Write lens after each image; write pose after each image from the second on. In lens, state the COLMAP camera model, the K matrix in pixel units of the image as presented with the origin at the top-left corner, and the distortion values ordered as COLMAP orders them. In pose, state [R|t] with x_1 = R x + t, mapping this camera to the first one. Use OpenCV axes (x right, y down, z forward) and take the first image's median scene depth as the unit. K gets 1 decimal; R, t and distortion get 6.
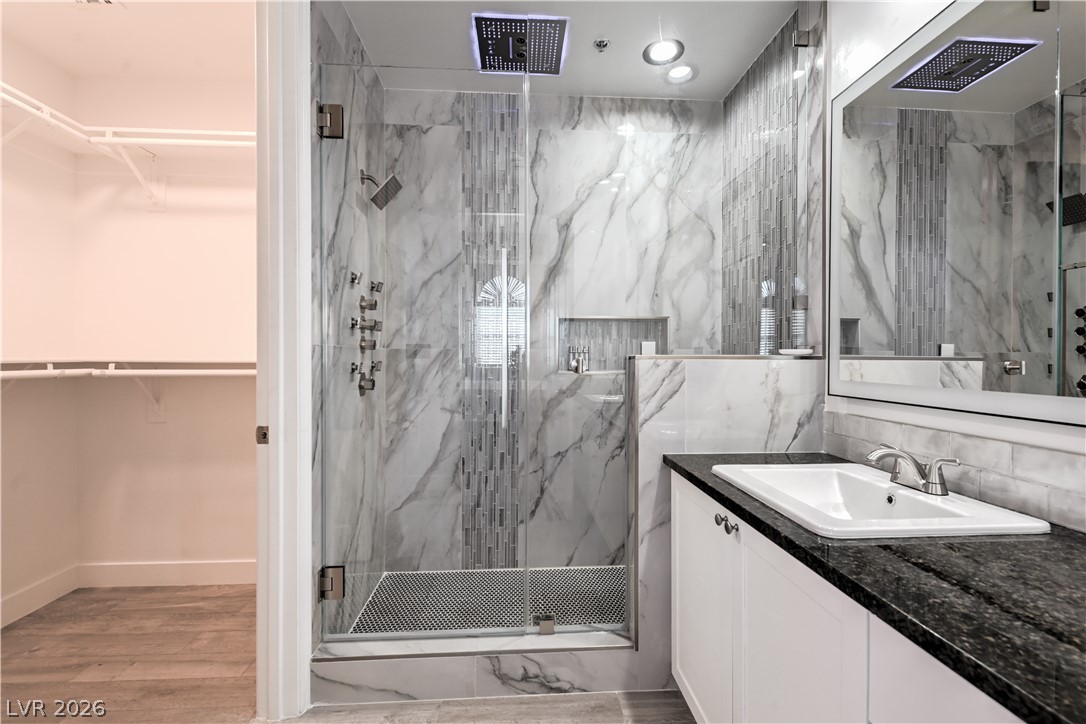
lens RADIAL K [[465.5, 0, 554.2], [0, 465.5, 361.1], [0, 0, 1]] dist [0.008789, -0.003514]
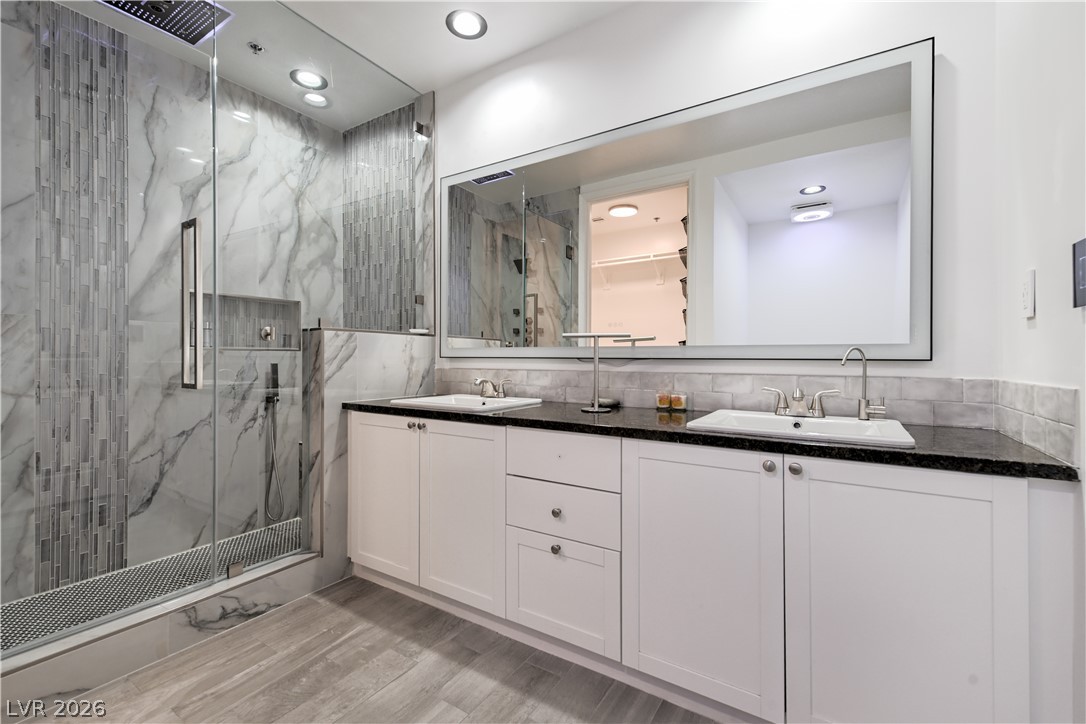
lens RADIAL K [[465.5, 0, 536.8], [0, 465.5, 357.7], [0, 0, 1]] dist [0.008789, -0.003514]
pose [[0.605413, 0.003670, 0.795903, -0.316499], [0.002443, 0.999976, -0.006469, 0.052748], [-0.795908, 0.005860, 0.605390, -0.161385]]
